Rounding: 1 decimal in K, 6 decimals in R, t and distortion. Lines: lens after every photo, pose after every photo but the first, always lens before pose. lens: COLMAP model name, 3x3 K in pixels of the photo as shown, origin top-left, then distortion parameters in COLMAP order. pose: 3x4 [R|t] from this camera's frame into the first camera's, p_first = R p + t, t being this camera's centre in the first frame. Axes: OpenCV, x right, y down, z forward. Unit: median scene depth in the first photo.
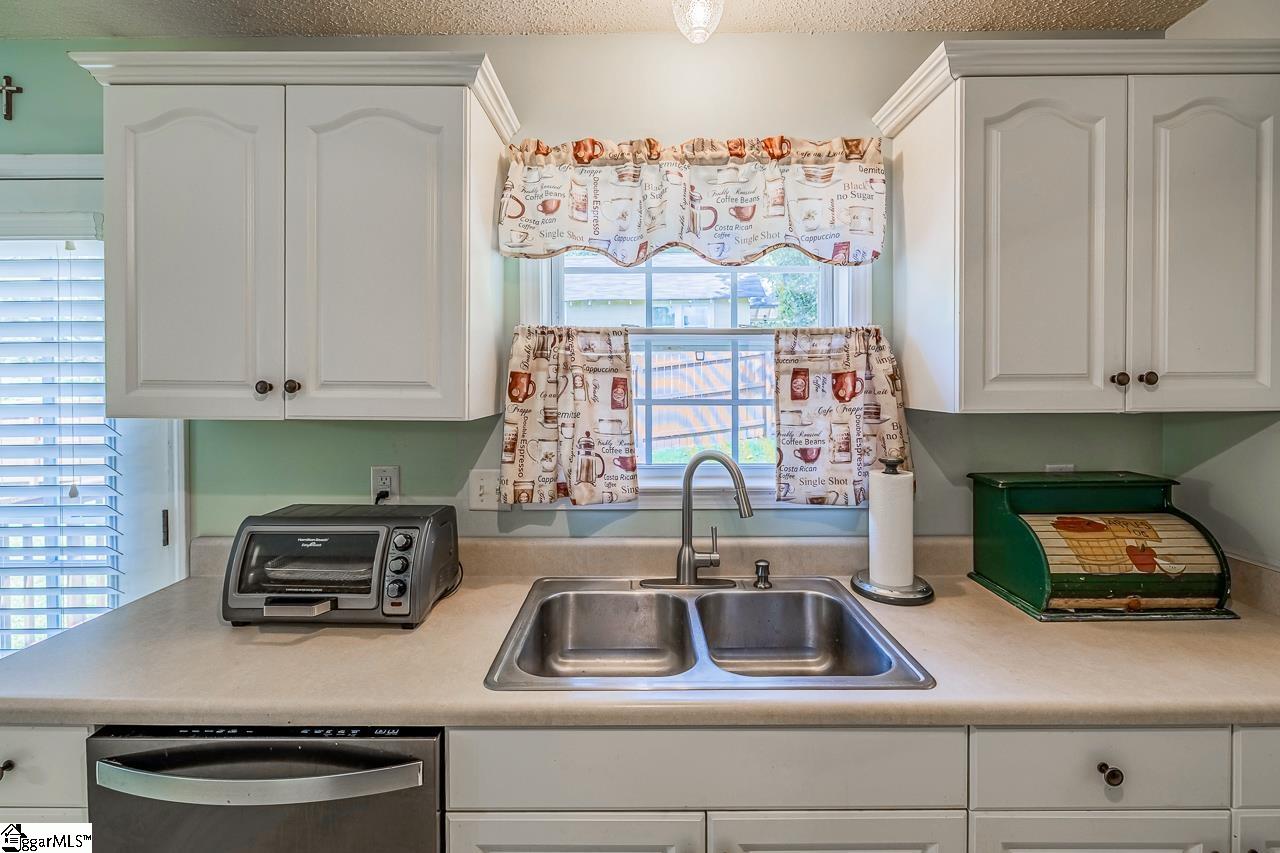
lens RADIAL K [[546.2, 0, 643.7], [0, 546.2, 387.8], [0, 0, 1]] dist [-0.003782, -0.001068]
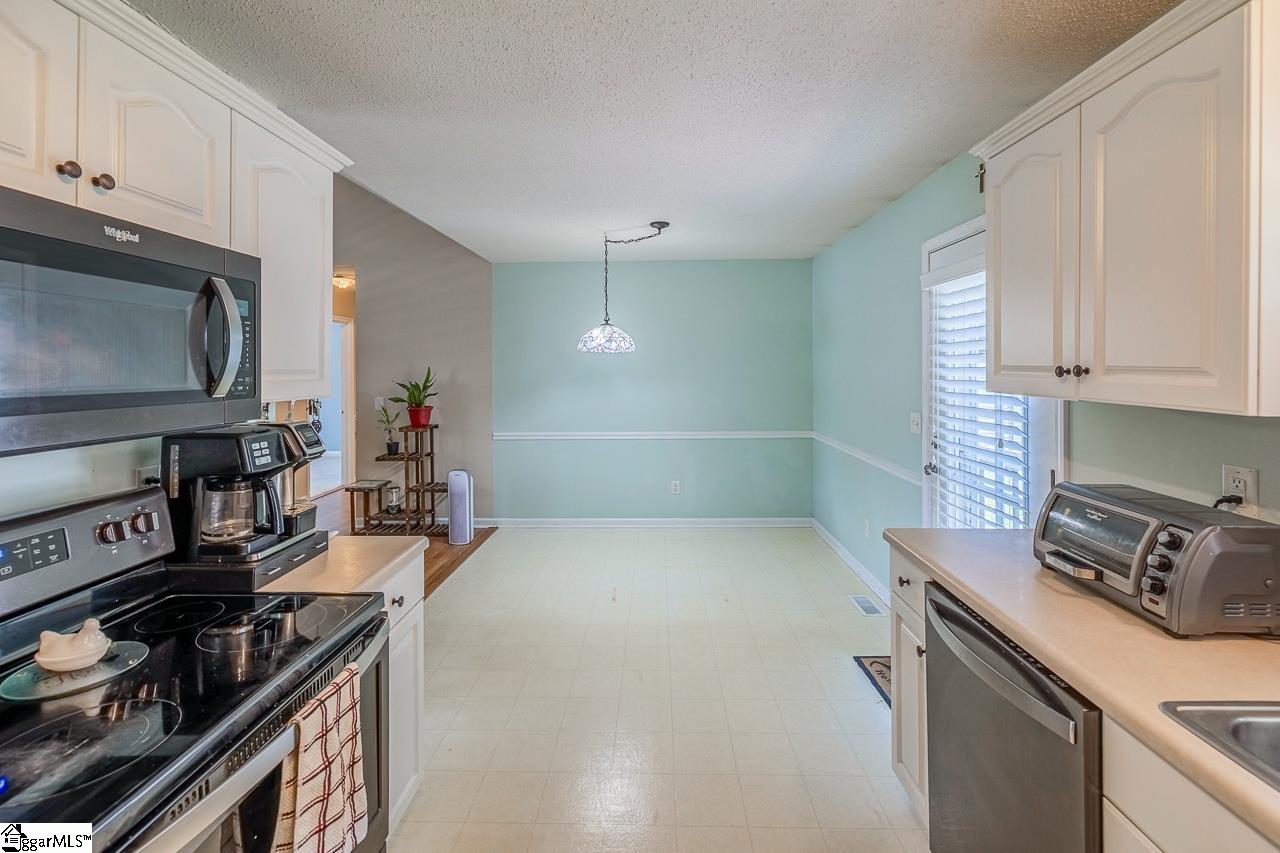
lens RADIAL K [[546.2, 0, 654.1], [0, 546.2, 369.5], [0, 0, 1]] dist [-0.003782, -0.001068]
pose [[-0.002016, 0.006652, -0.999976, 0.489831], [-0.010121, 0.999927, 0.006672, -0.004212], [0.999947, 0.010134, -0.001948, 0.128634]]
